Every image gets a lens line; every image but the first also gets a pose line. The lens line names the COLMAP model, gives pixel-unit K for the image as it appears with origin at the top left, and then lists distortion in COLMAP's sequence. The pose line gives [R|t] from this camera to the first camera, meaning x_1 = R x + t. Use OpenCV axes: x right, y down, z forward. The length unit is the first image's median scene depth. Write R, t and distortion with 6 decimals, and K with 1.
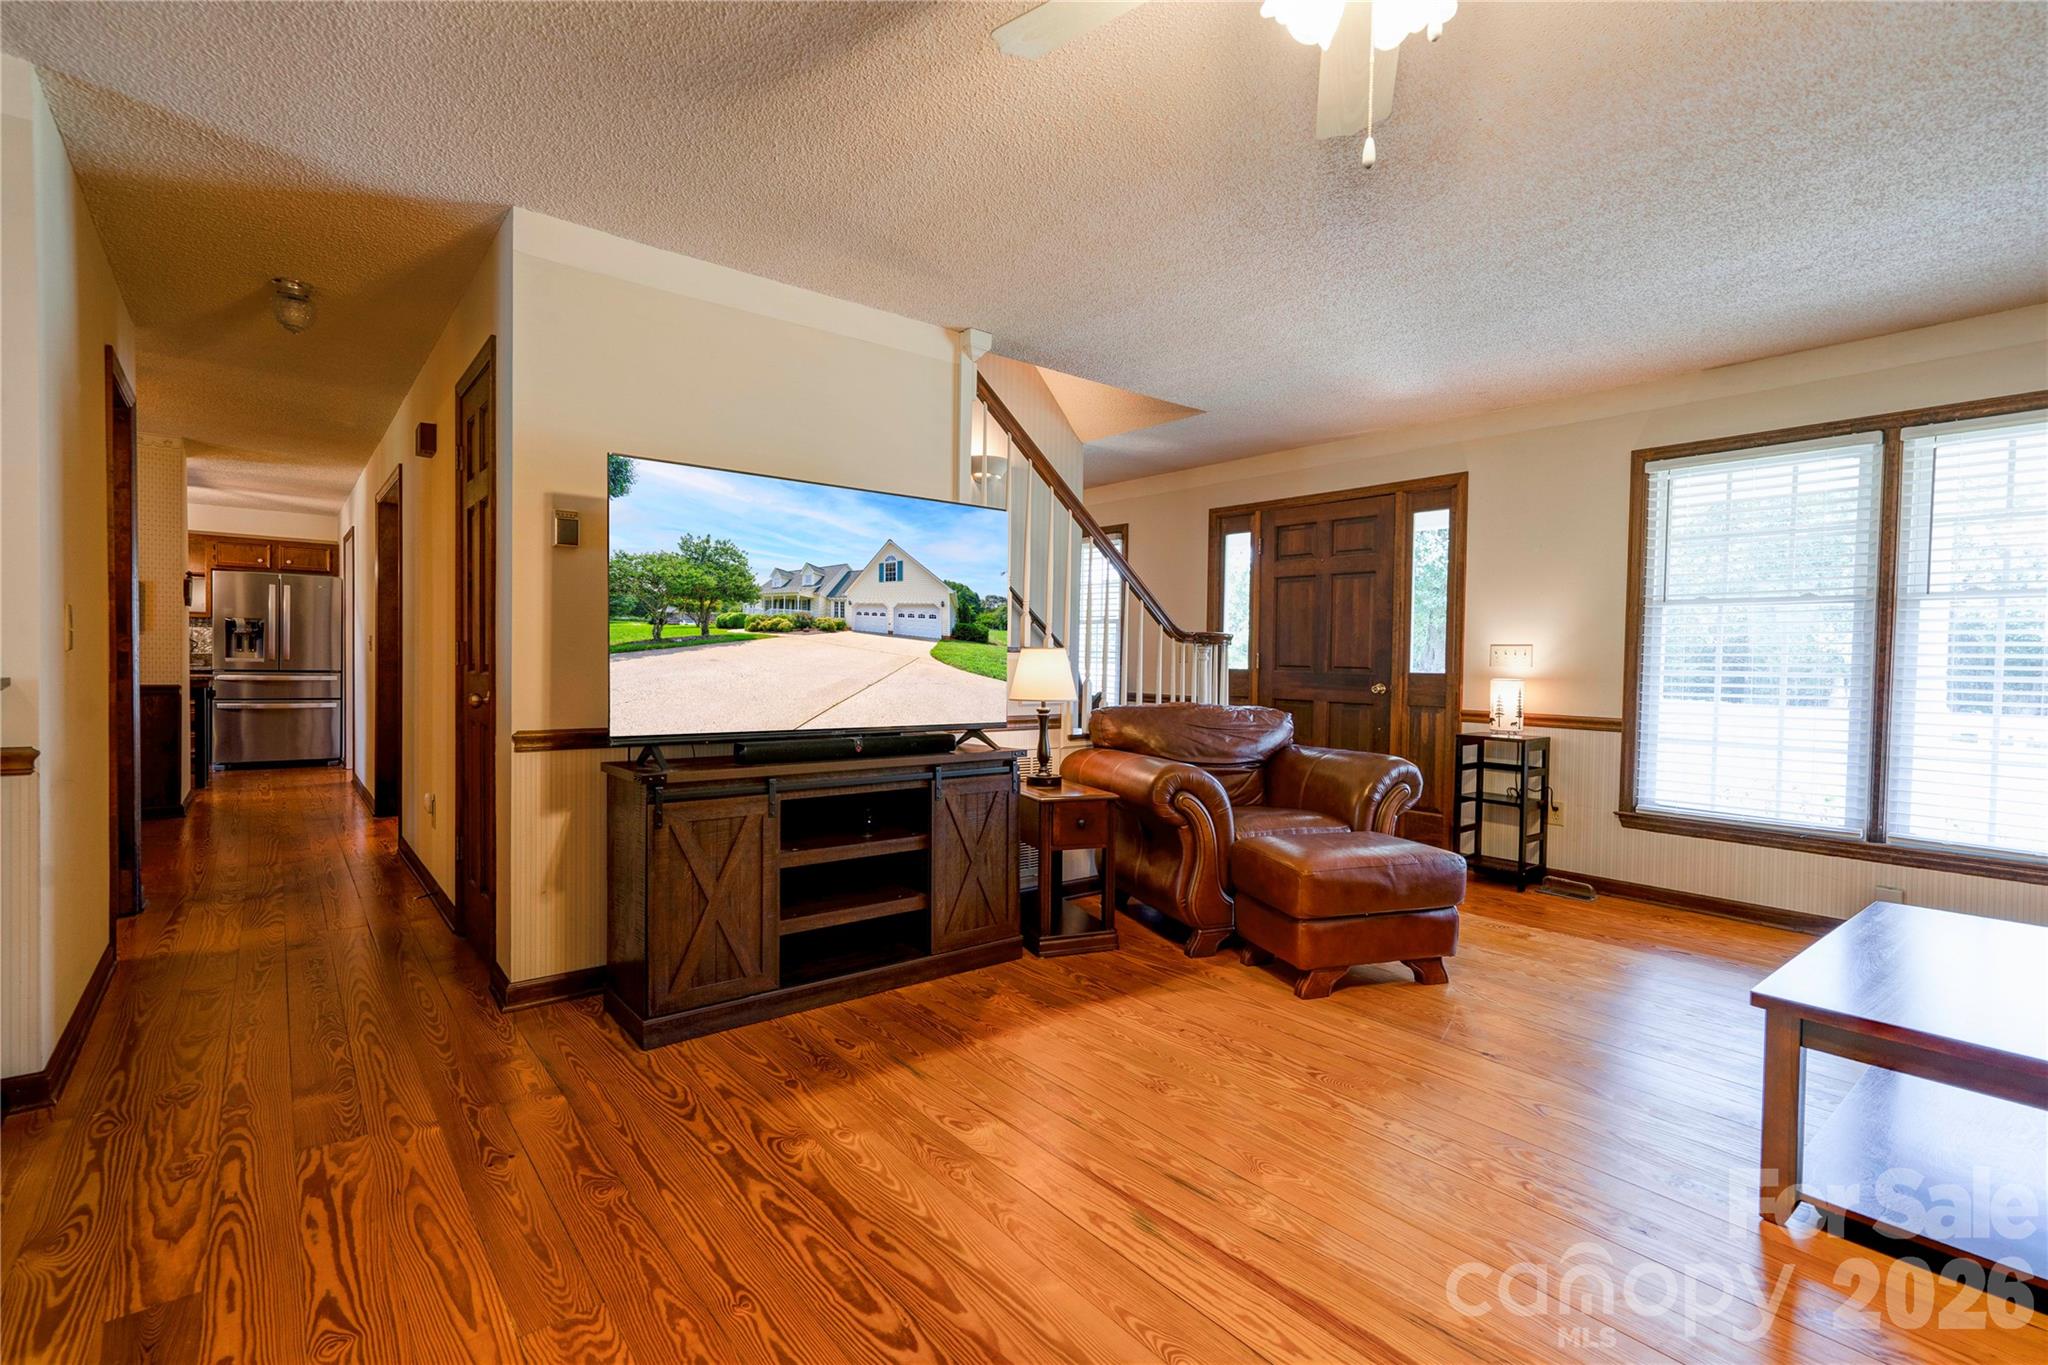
lens RADIAL K [[934.6, 0, 1017.7], [0, 934.6, 679.3], [0, 0, 1]] dist [0.003434, 0.000557]
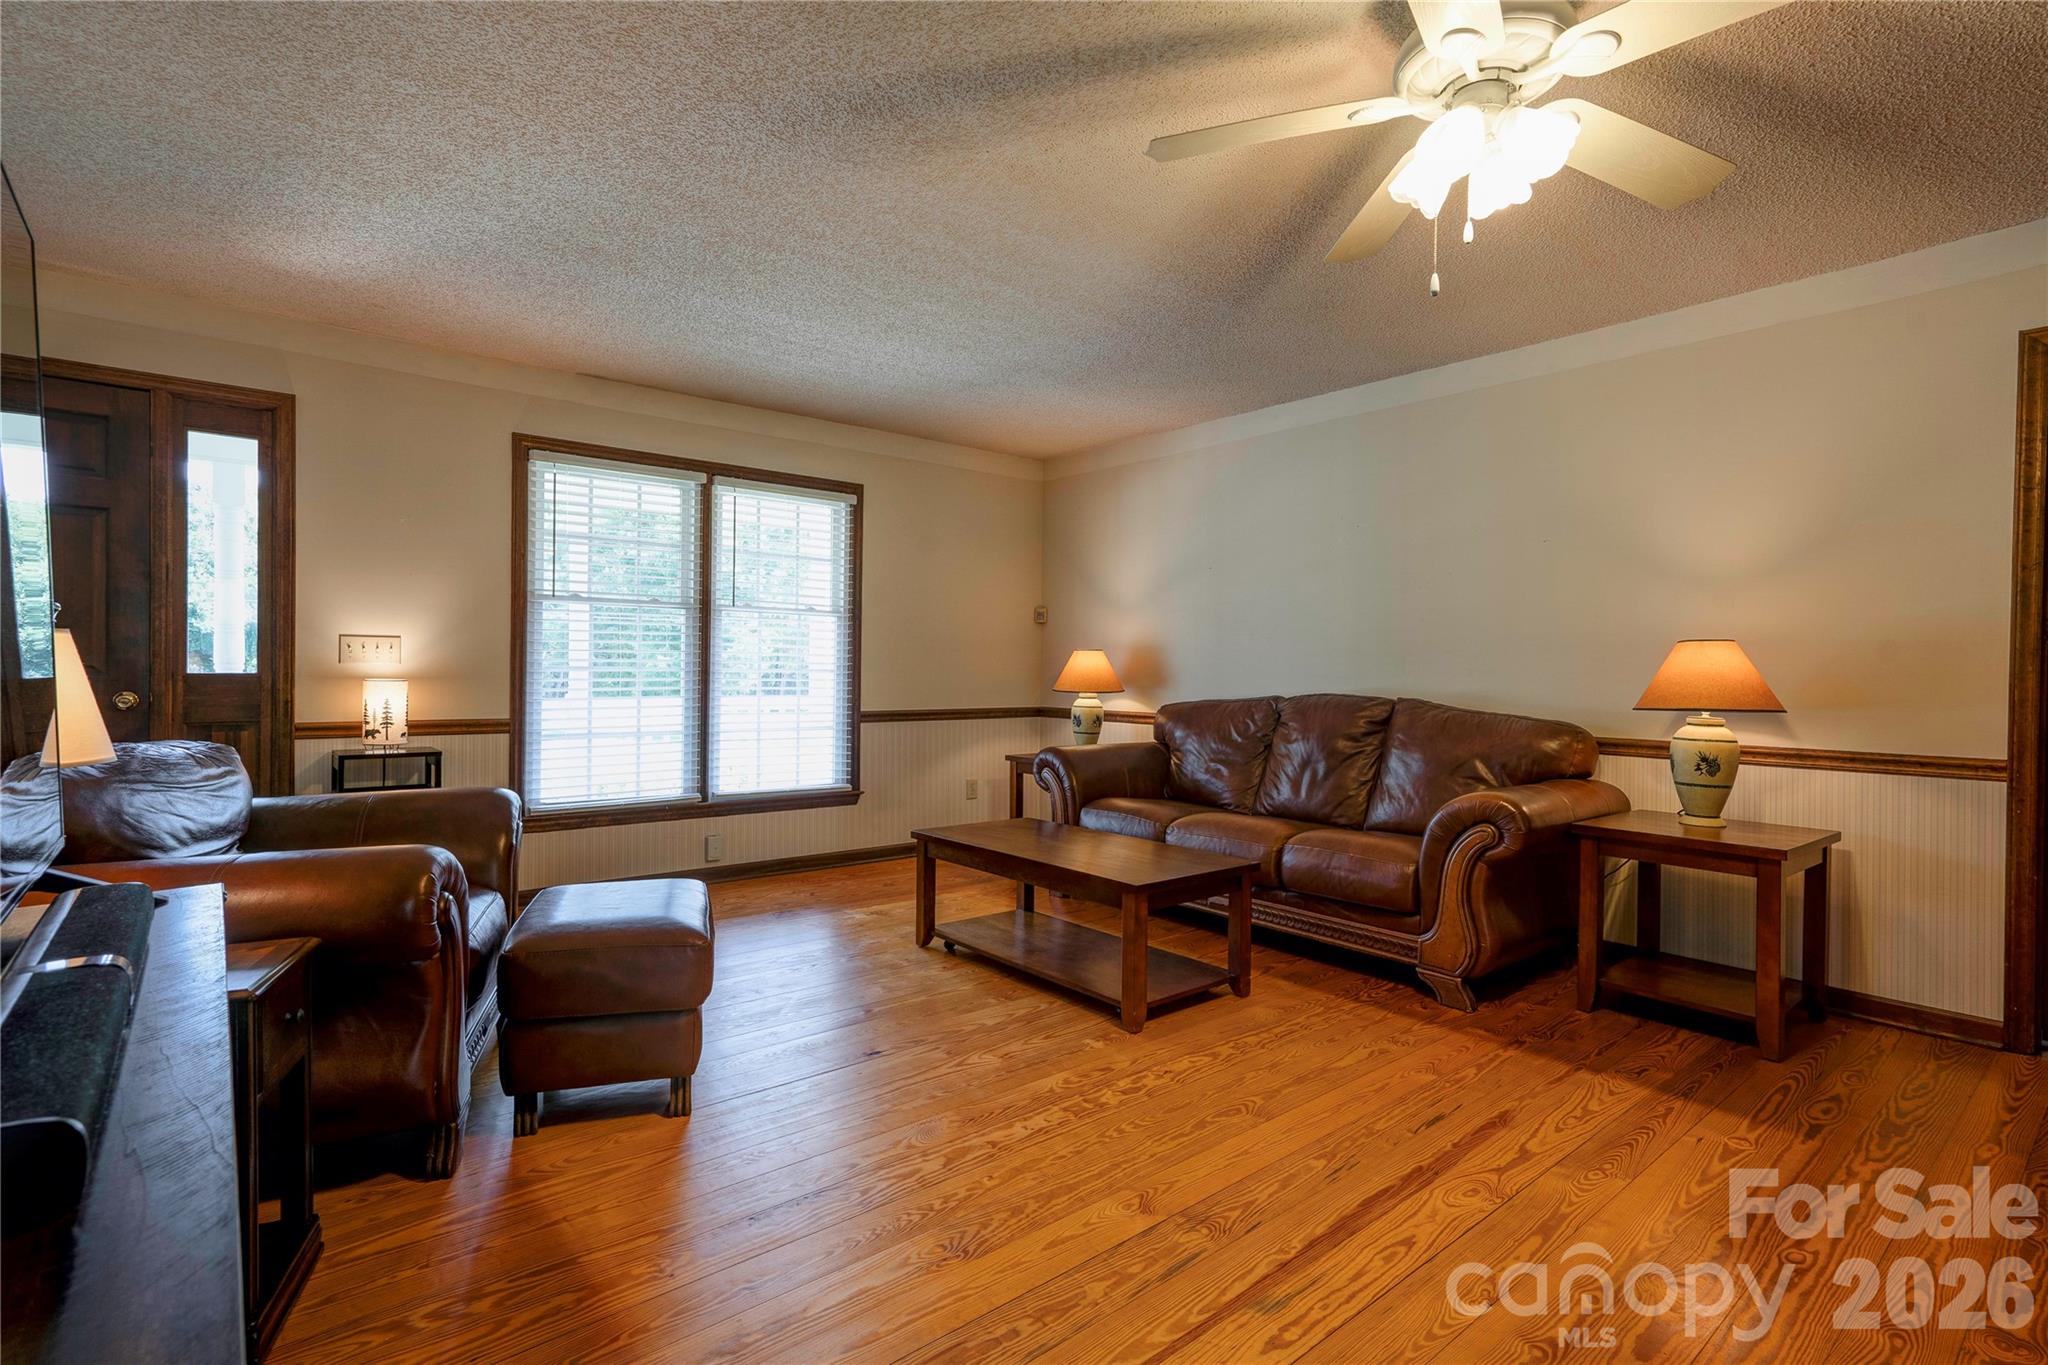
lens RADIAL K [[966.4, 0, 989.3], [0, 966.4, 680.9], [0, 0, 1]] dist [0.000260, 0.000137]
pose [[-0.001373, -0.025854, 0.999665, -0.320766], [0.014947, 0.999554, 0.025871, -0.013474], [-0.999887, 0.014977, -0.000986, 0.532815]]
